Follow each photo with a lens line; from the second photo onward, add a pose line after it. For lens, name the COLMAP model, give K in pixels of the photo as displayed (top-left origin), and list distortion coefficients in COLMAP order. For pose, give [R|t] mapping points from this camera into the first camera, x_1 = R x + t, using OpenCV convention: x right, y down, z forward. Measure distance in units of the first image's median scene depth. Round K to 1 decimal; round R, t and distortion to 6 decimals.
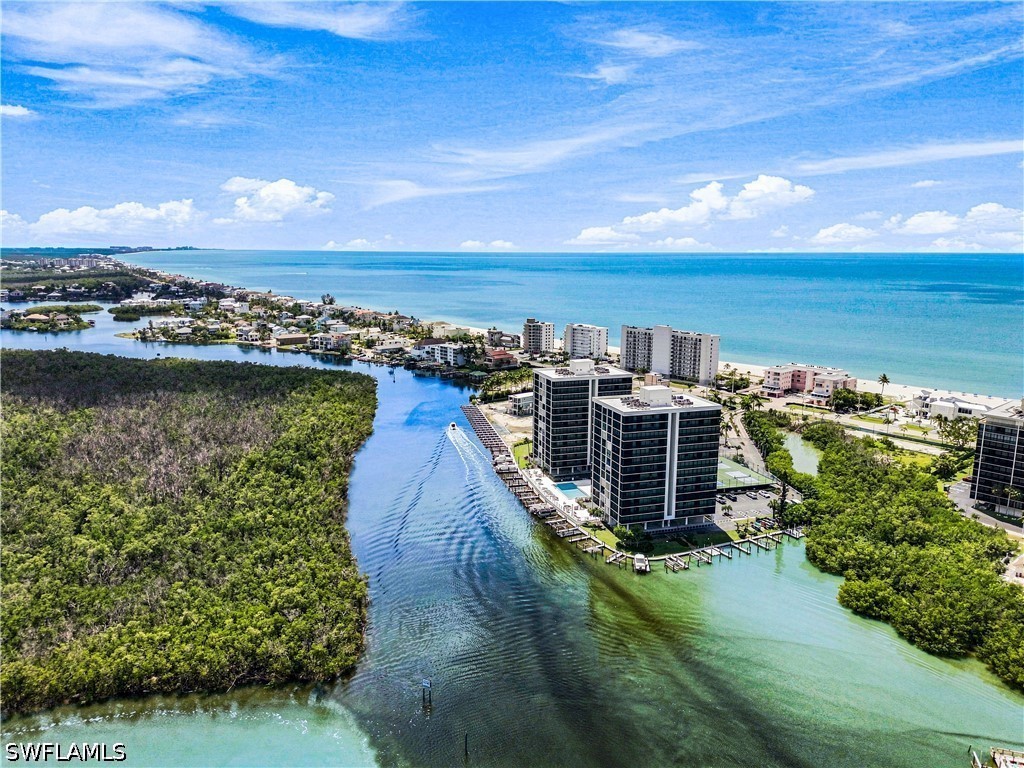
lens RADIAL K [[717.0, 0, 512.0], [0, 717.0, 384.0], [0, 0, 1]] dist [0.103756, -0.134274]
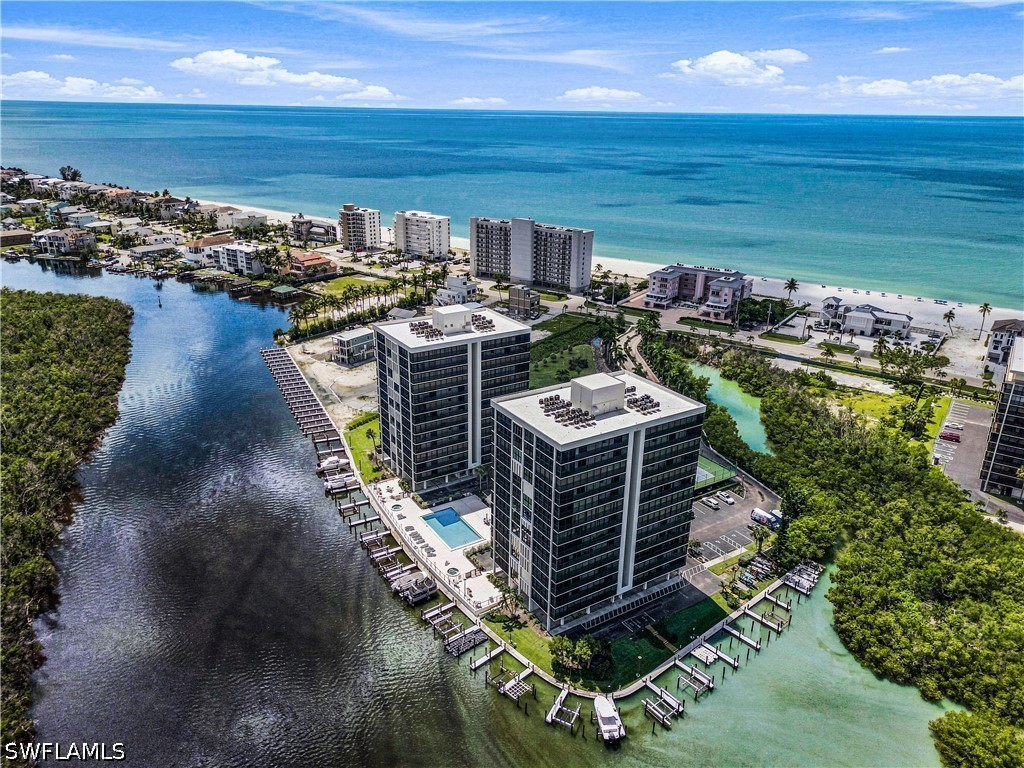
lens RADIAL K [[717.0, 0, 512.0], [0, 717.0, 384.0], [0, 0, 1]] dist [0.103756, -0.134274]
pose [[0.968473, -0.079832, 0.235982, -0.003962], [0.035907, 0.982104, 0.184883, -0.056021], [-0.246518, -0.170581, 0.954008, 0.246875]]
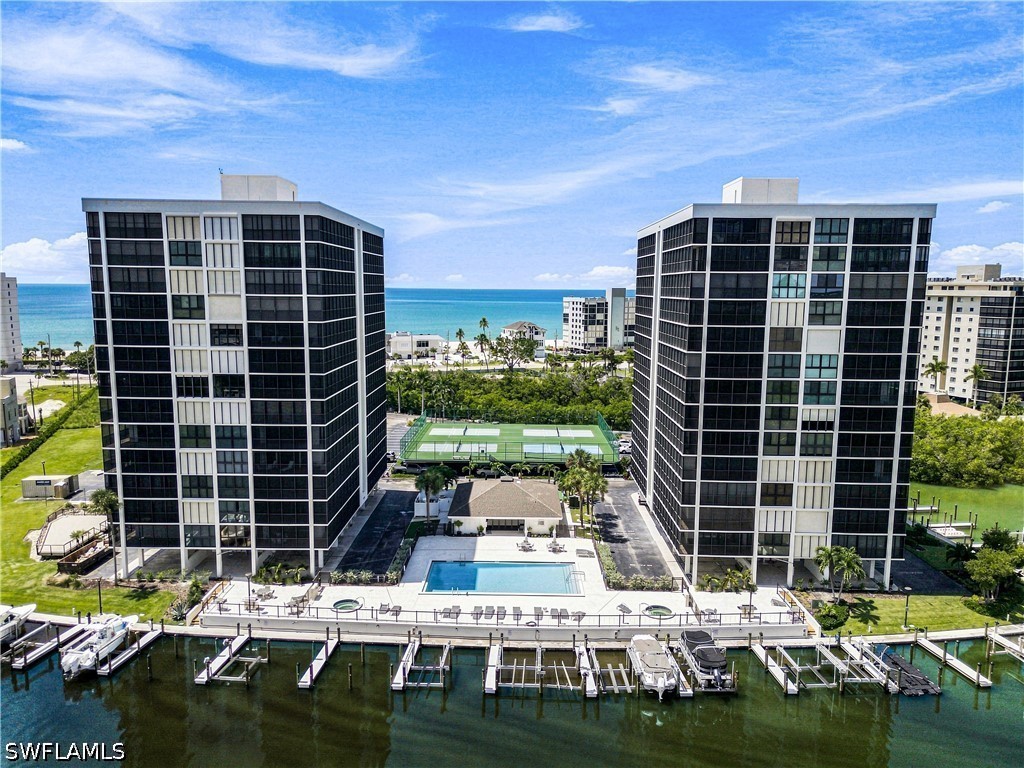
lens RADIAL K [[717.0, 0, 512.0], [0, 717.0, 384.0], [0, 0, 1]] dist [0.103756, -0.134274]
pose [[0.319723, -0.130605, 0.938466, -0.110468], [0.171175, 0.982119, 0.078363, 0.030274], [-0.931921, 0.135588, 0.336363, 0.543977]]
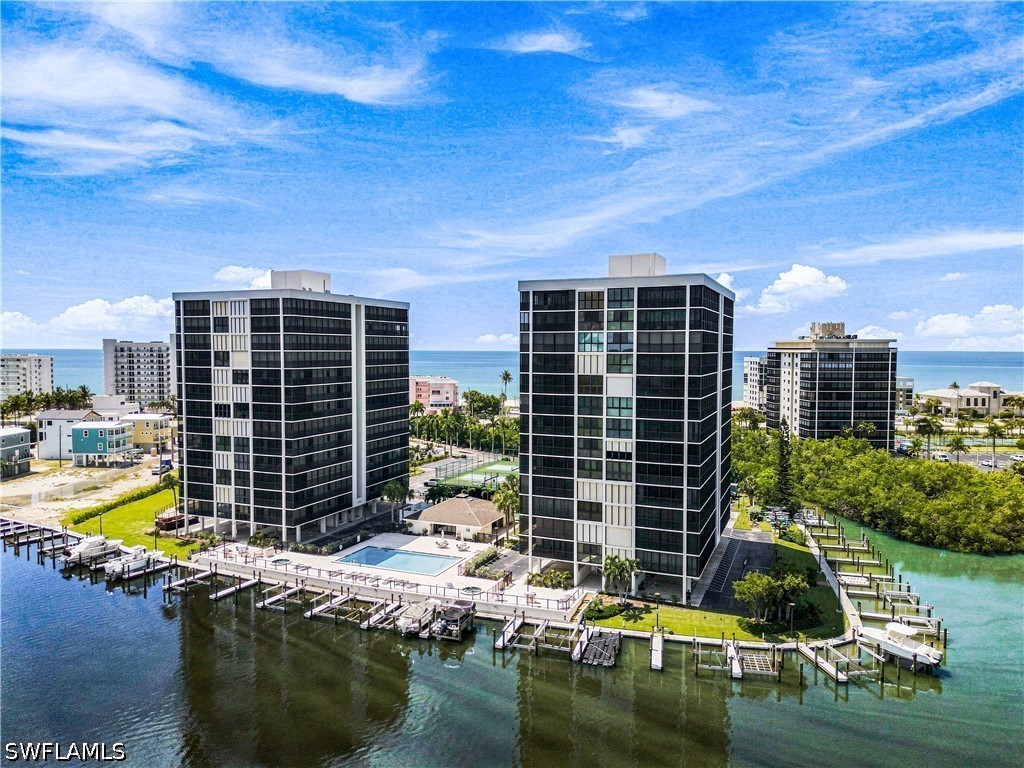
lens RADIAL K [[717.0, 0, 512.0], [0, 717.0, 384.0], [0, 0, 1]] dist [0.103756, -0.134274]
pose [[0.654350, -0.042307, 0.755008, -0.103102], [0.143110, 0.987319, -0.068706, 0.055109], [-0.742527, 0.153007, 0.652106, 0.421050]]
